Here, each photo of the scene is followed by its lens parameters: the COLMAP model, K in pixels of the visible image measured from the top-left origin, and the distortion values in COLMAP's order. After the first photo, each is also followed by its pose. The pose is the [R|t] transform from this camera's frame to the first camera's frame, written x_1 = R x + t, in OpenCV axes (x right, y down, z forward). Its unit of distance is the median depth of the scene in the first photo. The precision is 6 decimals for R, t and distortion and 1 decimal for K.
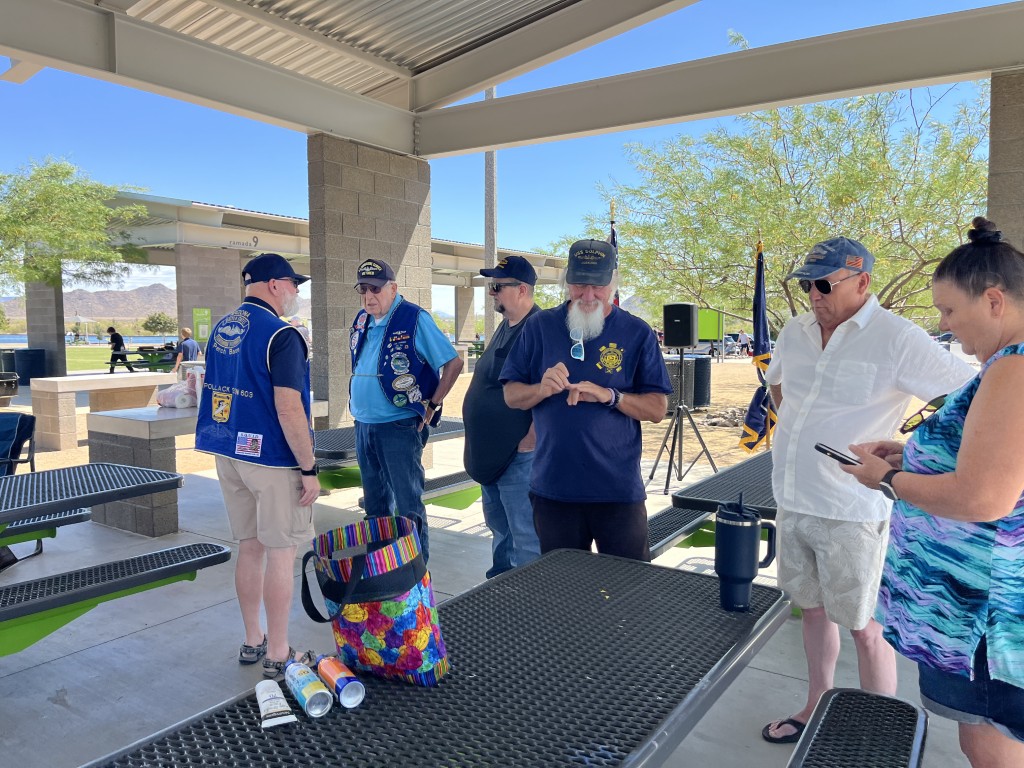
lens RADIAL K [[772.7, 0, 512.0], [0, 772.7, 384.0], [0, 0, 1]] dist [0.092247, 0.000719]
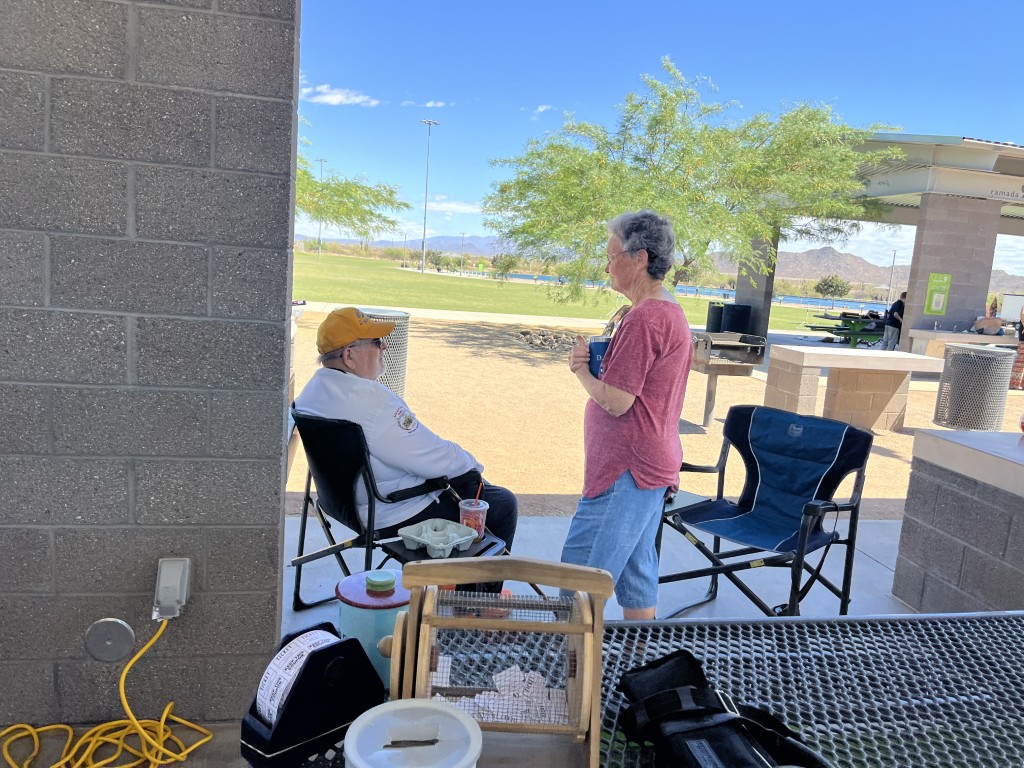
lens RADIAL K [[772.7, 0, 512.0], [0, 772.7, 384.0], [0, 0, 1]] dist [0.092247, 0.000719]
pose [[0.694435, 0.171718, -0.698766, -0.091635], [-0.139964, 0.984794, 0.102911, -0.005564], [0.705812, 0.026338, 0.707909, 0.092115]]
